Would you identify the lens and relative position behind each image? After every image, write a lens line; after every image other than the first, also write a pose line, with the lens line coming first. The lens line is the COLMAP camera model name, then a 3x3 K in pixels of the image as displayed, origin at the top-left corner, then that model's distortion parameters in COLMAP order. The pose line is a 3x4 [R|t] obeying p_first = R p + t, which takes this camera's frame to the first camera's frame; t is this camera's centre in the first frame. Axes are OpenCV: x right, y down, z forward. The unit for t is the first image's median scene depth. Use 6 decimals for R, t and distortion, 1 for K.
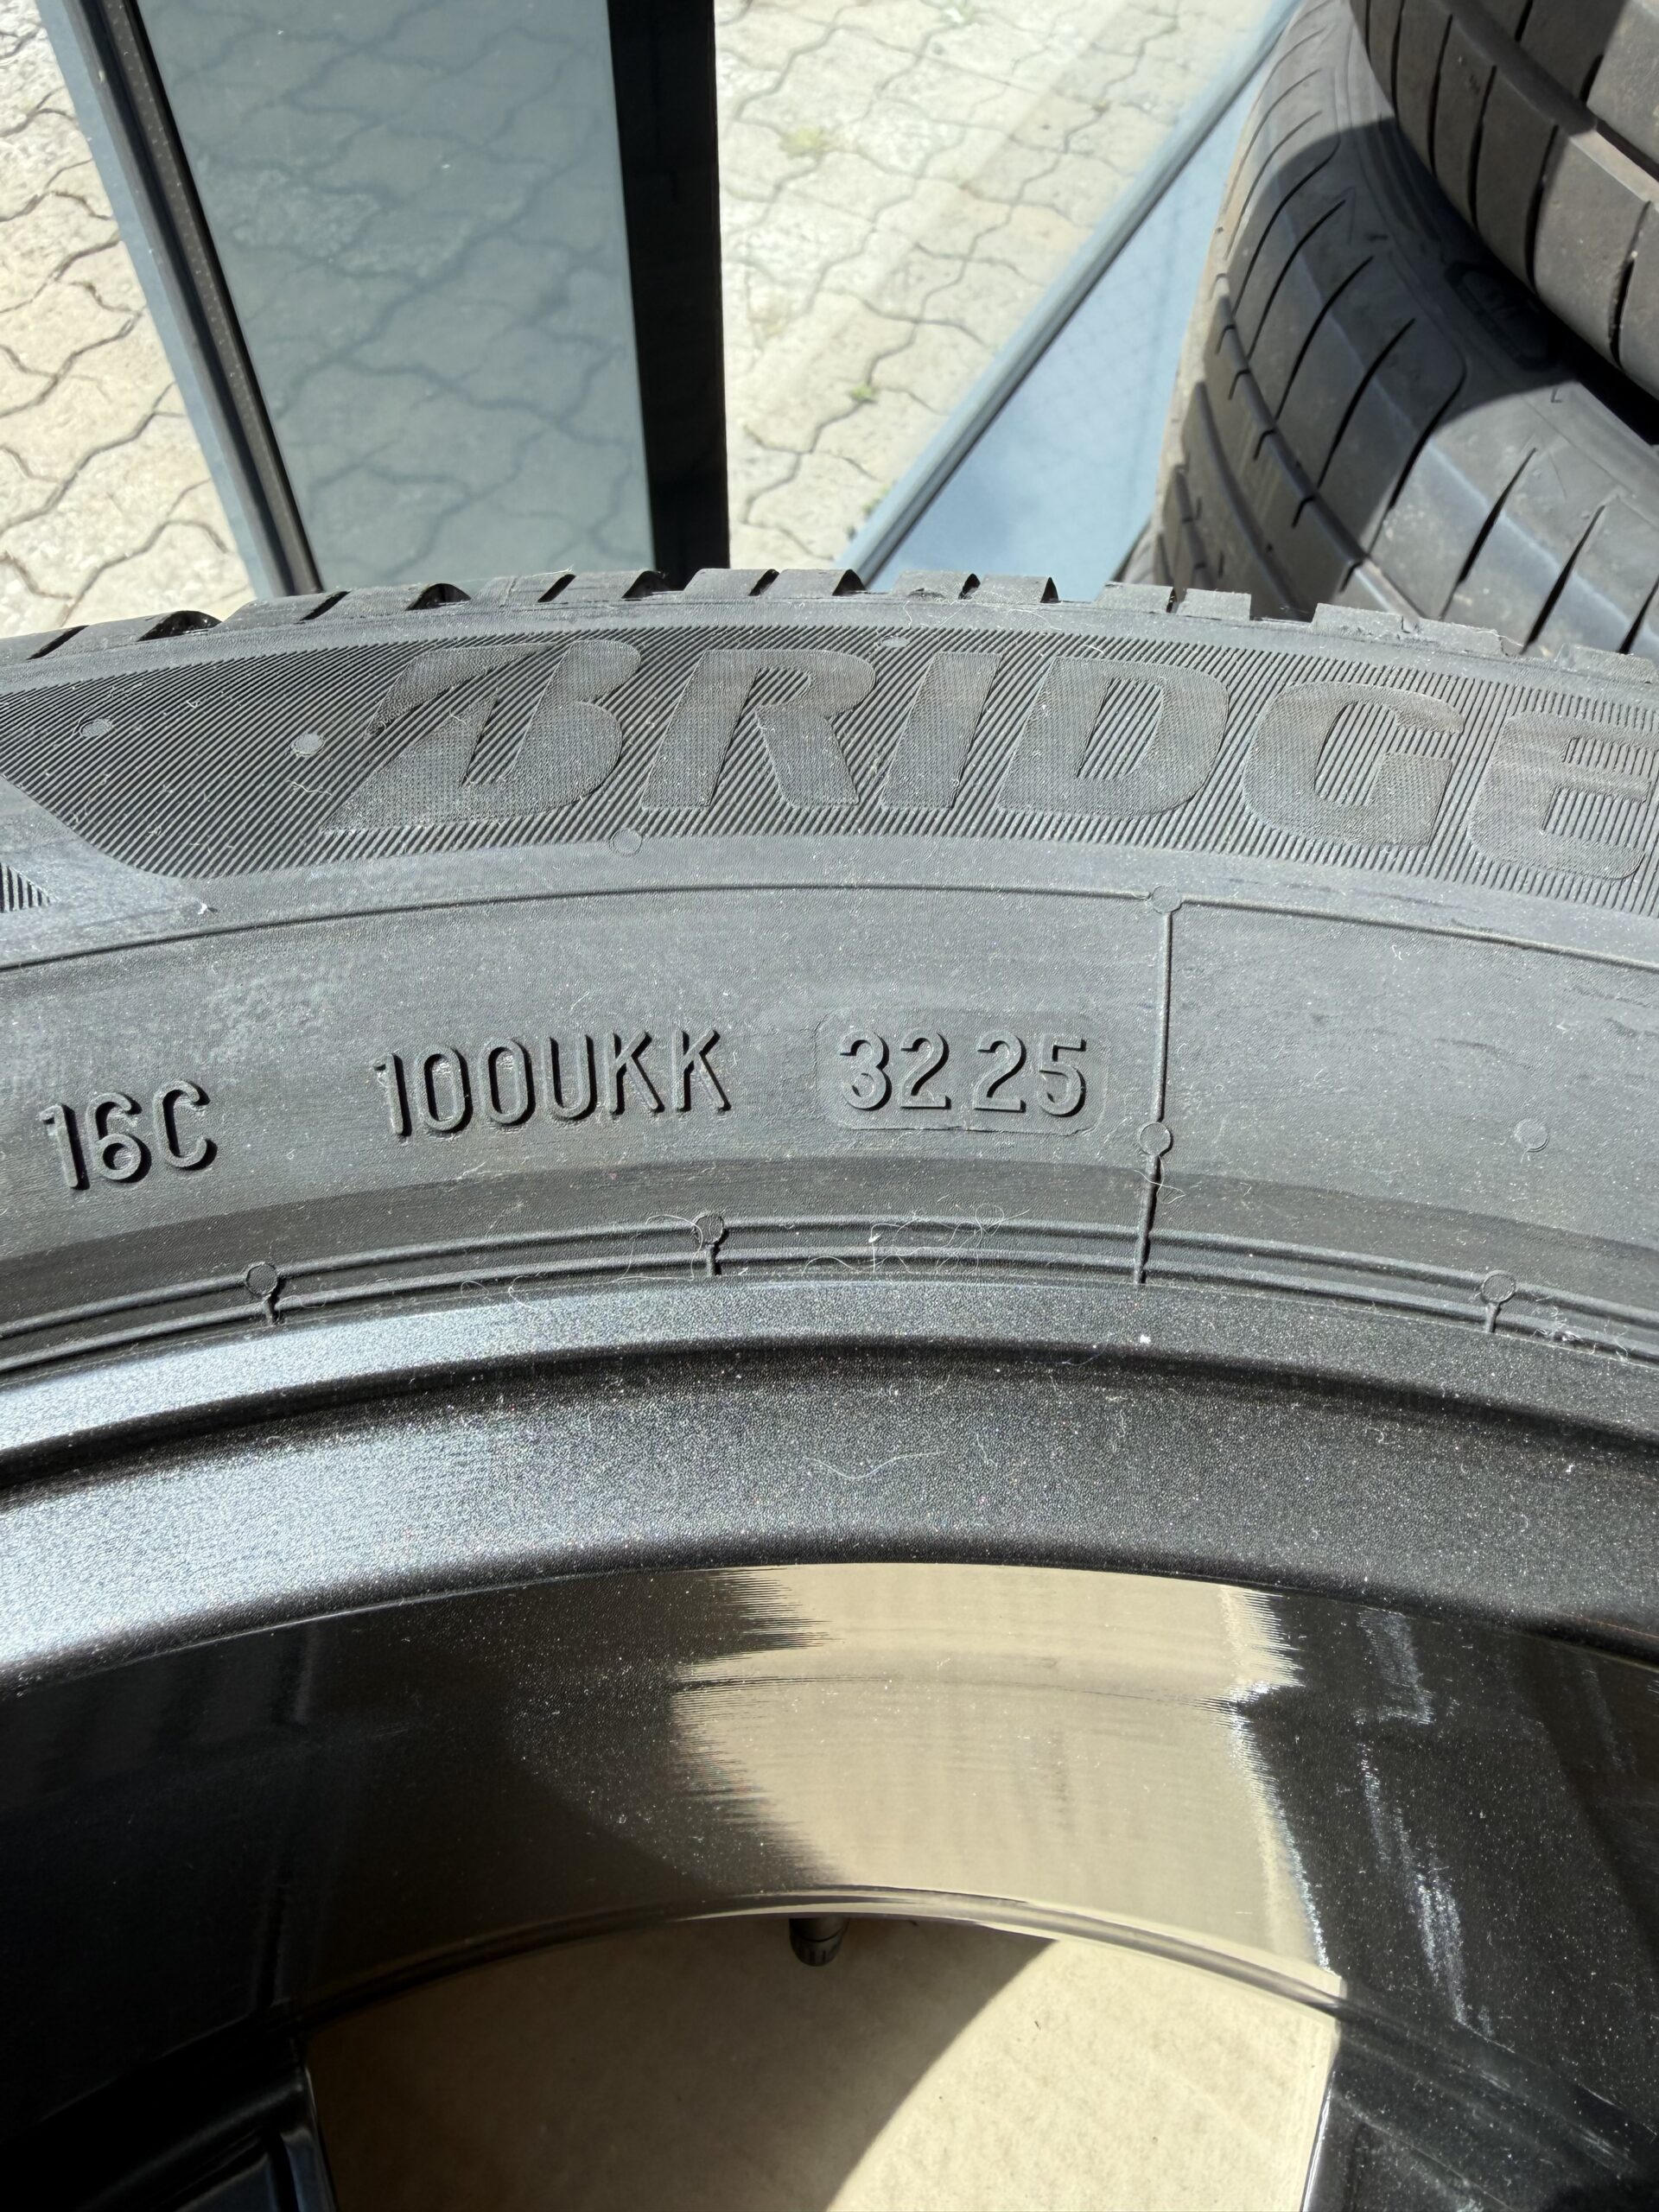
lens RADIAL K [[1542.8, 0, 835.2], [0, 1542.8, 1110.7], [0, 0, 1]] dist [-0.000738, 0.002158]
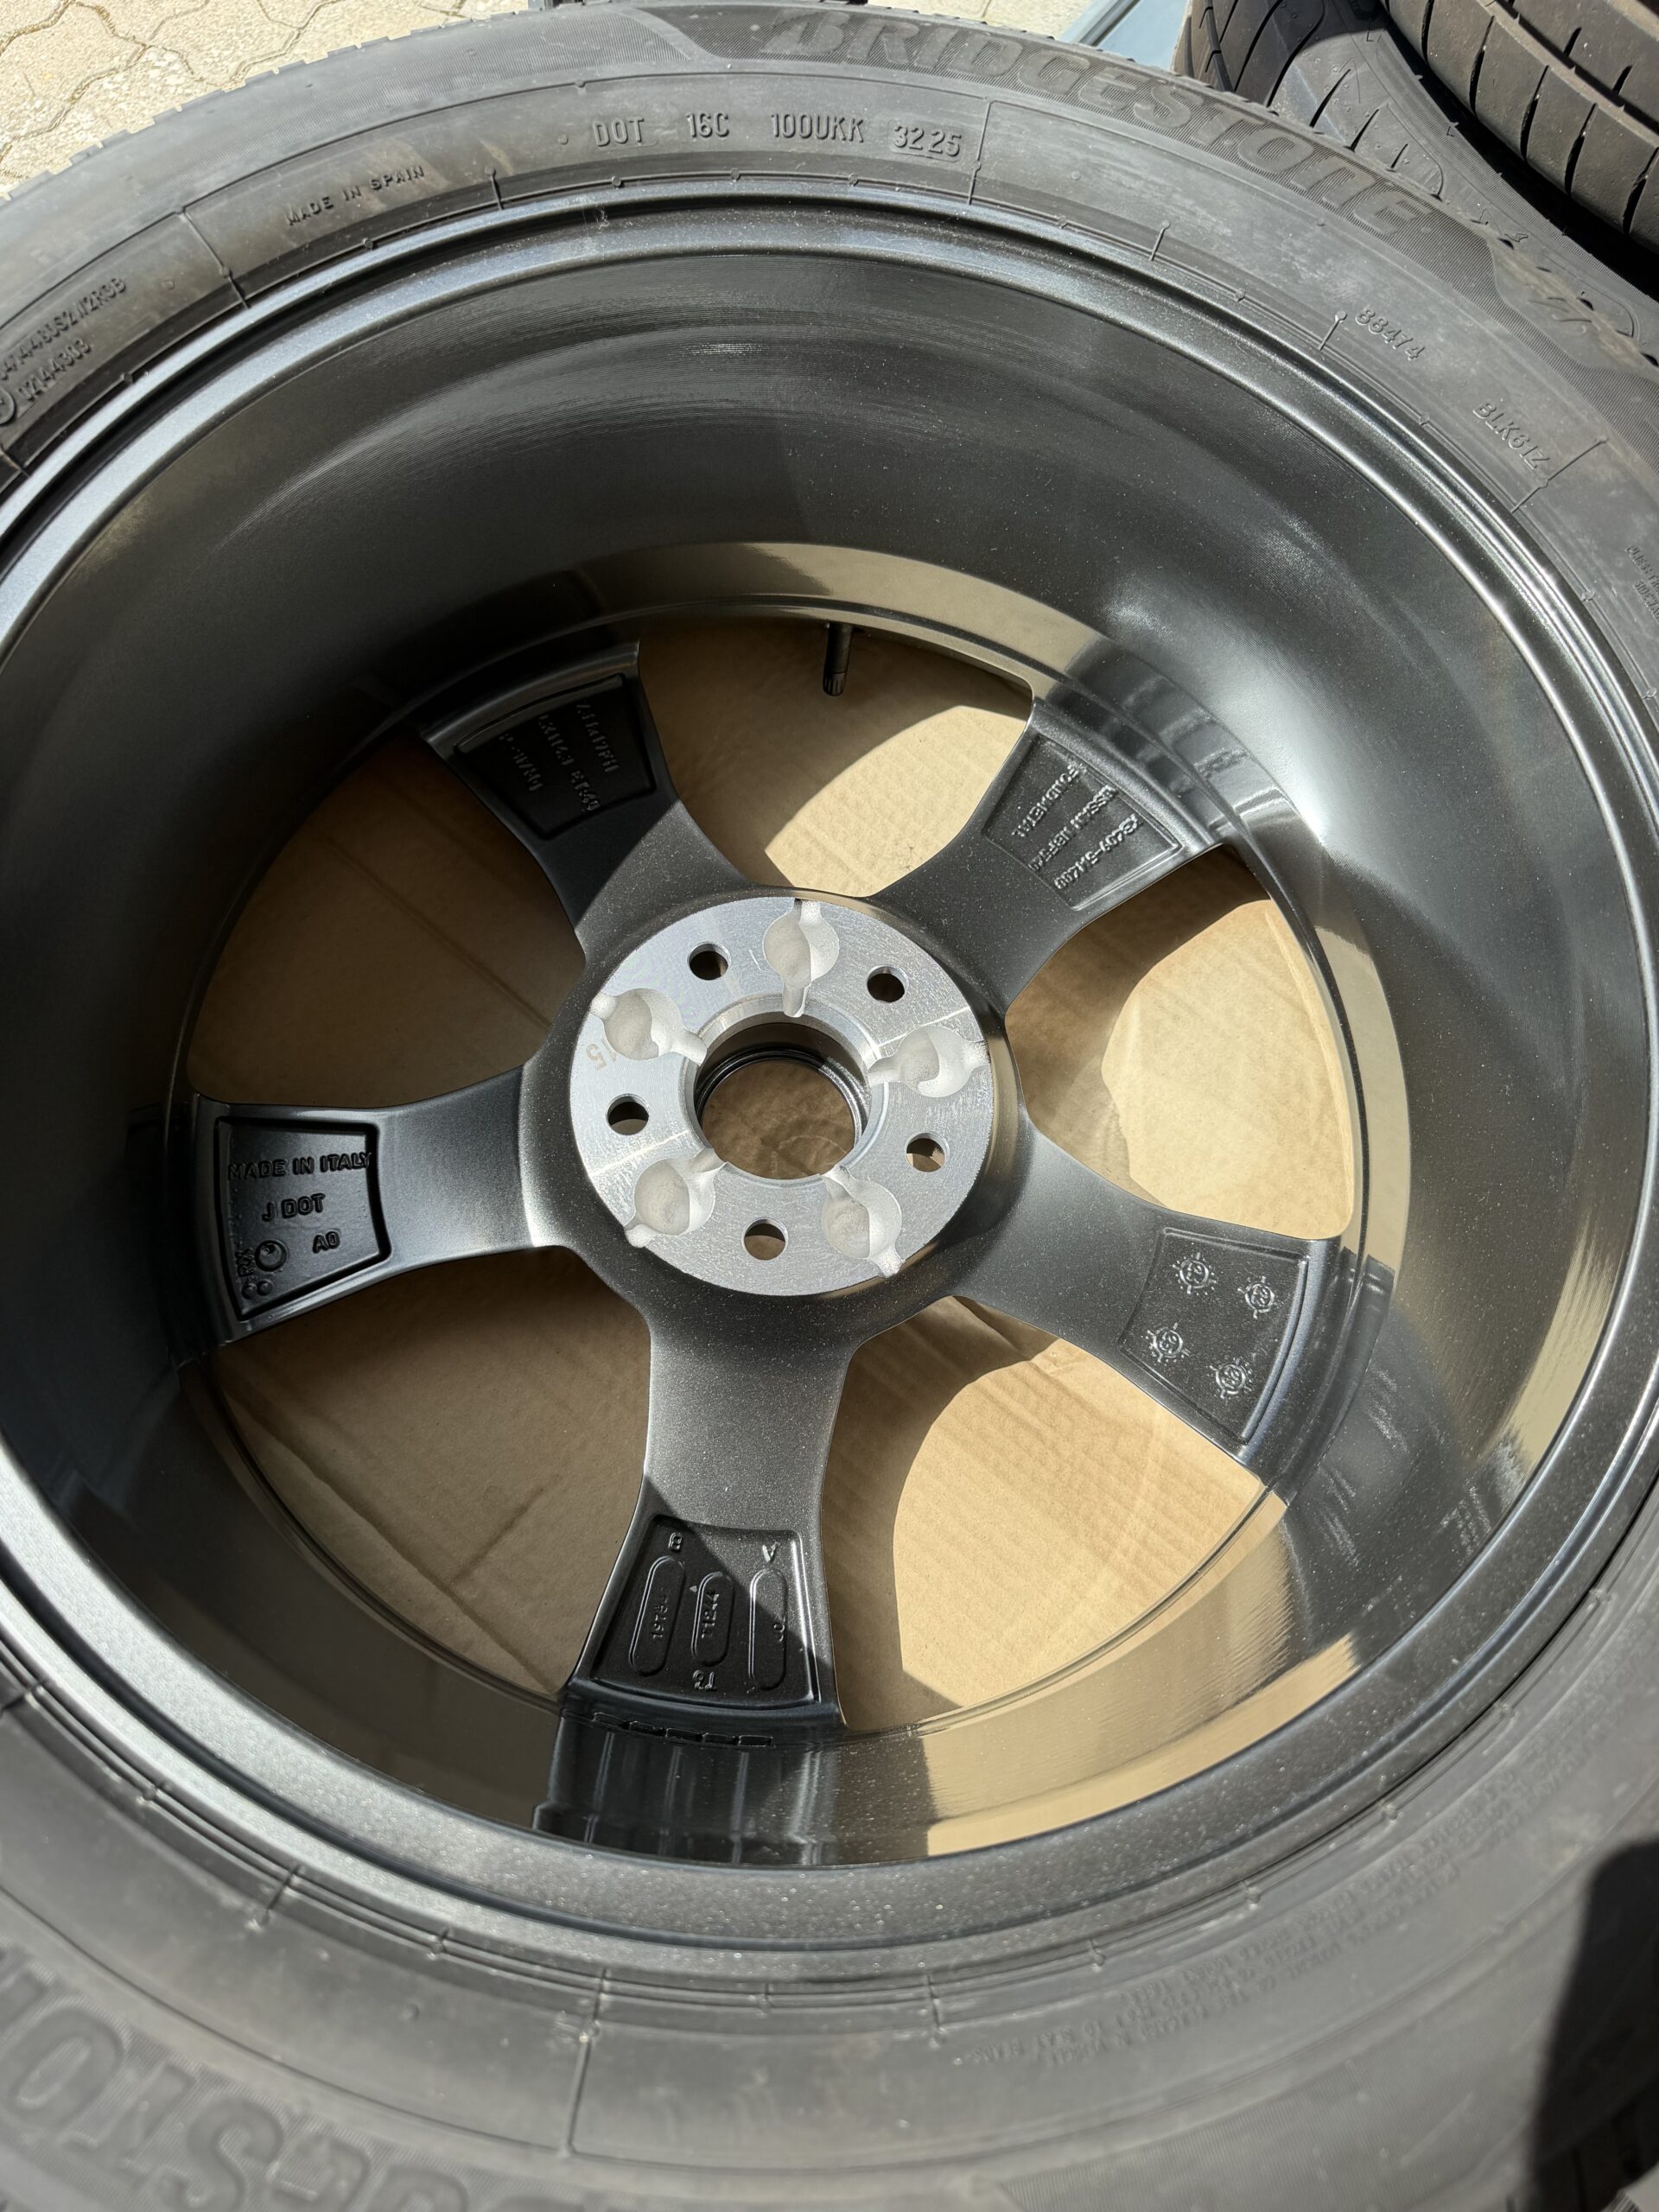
lens RADIAL K [[1542.8, 0, 822.9], [0, 1542.8, 1100.3], [0, 0, 1]] dist [-0.000738, 0.002158]
pose [[0.992070, 0.125614, -0.004267, 0.135729], [-0.123220, 0.978733, 0.164007, 1.594838], [0.024777, -0.162181, 0.986450, -2.923073]]
